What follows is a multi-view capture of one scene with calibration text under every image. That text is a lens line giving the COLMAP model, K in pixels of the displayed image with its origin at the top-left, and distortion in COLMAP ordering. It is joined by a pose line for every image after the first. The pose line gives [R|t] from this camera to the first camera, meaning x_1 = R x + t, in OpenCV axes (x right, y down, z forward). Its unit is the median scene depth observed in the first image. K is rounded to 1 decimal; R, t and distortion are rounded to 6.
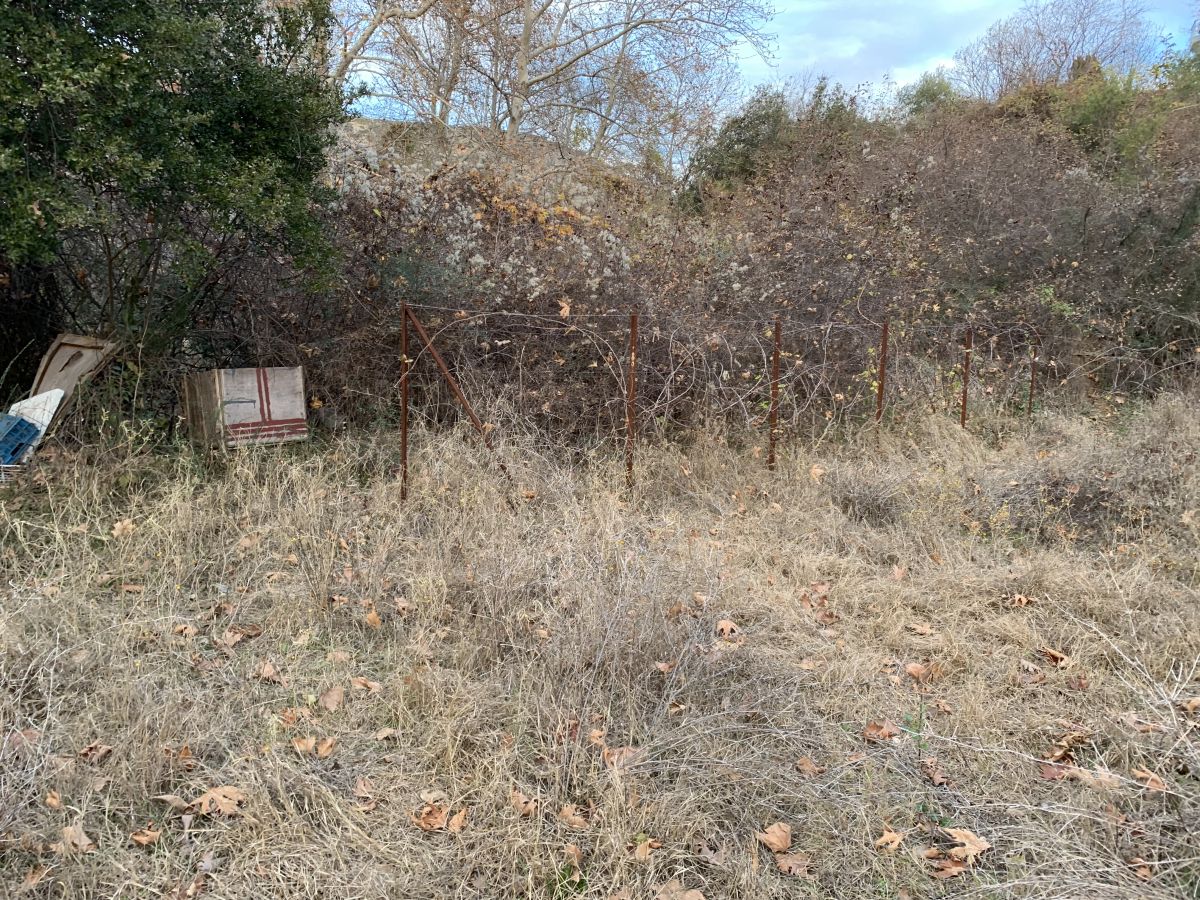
lens RADIAL K [[985.0, 0, 606.4], [0, 985.0, 447.2], [0, 0, 1]] dist [0.036798, -0.044492]
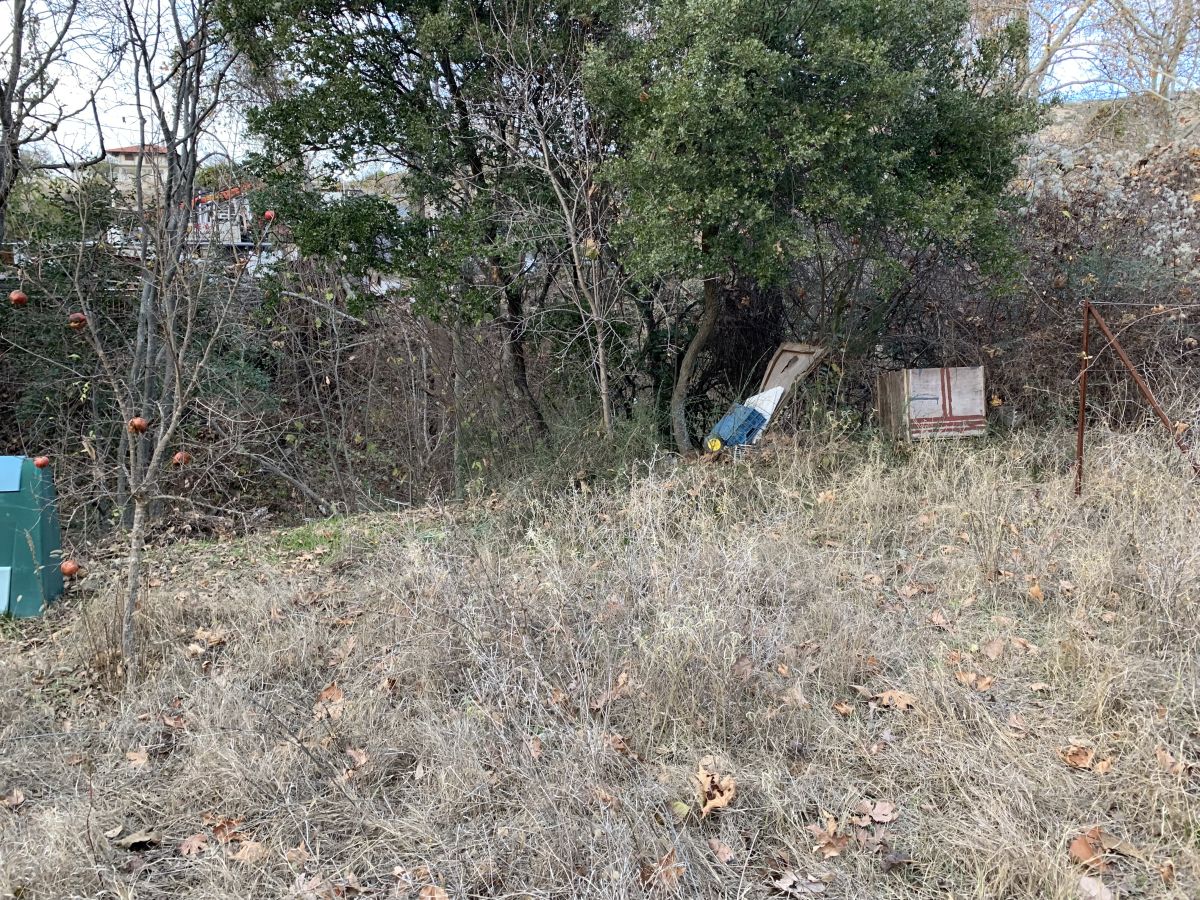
lens RADIAL K [[985.0, 0, 606.4], [0, 985.0, 447.2], [0, 0, 1]] dist [0.036798, -0.044492]
pose [[0.786838, 0.038405, -0.615963, 0.037682], [-0.041179, 0.999105, 0.009690, 0.013921], [0.615784, 0.017740, 0.787716, -0.102109]]
